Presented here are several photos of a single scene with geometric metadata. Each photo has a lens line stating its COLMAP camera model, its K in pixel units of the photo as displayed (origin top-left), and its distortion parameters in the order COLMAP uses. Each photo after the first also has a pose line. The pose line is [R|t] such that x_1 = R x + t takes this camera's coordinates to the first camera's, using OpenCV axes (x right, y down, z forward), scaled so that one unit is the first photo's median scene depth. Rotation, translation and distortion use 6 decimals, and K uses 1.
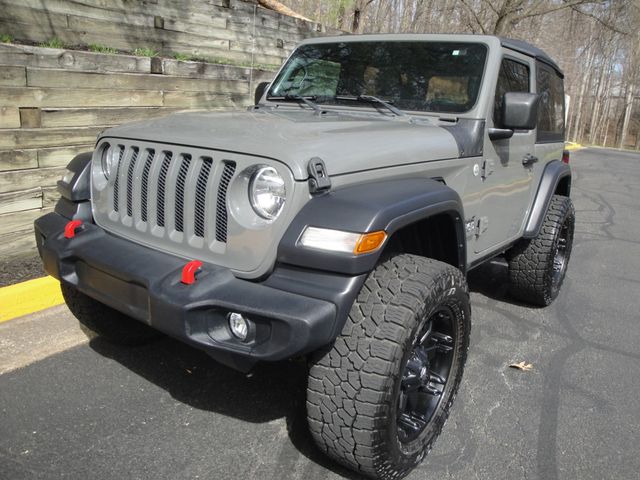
lens RADIAL K [[520.2, 0, 330.4], [0, 520.2, 234.9], [0, 0, 1]] dist [-0.168613, 0.137878]
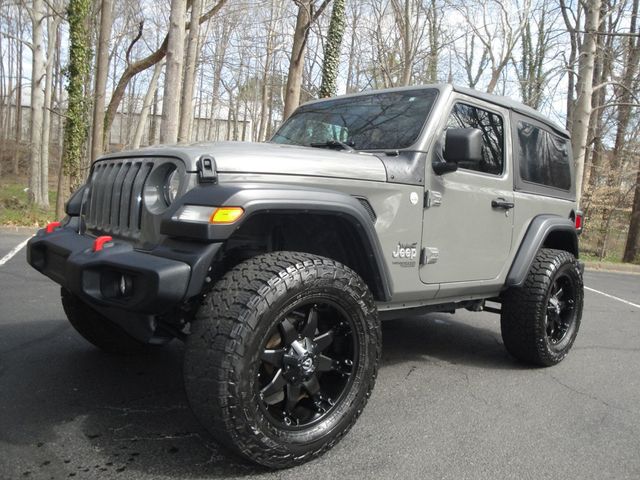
lens RADIAL K [[520.2, 0, 327.8], [0, 520.2, 231.3], [0, 0, 1]] dist [-0.168613, 0.137878]
pose [[0.978538, 0.019128, -0.205176, 0.333594], [-0.061231, 0.977701, -0.200876, 0.166075], [0.196758, 0.209128, 0.957889, -0.036578]]
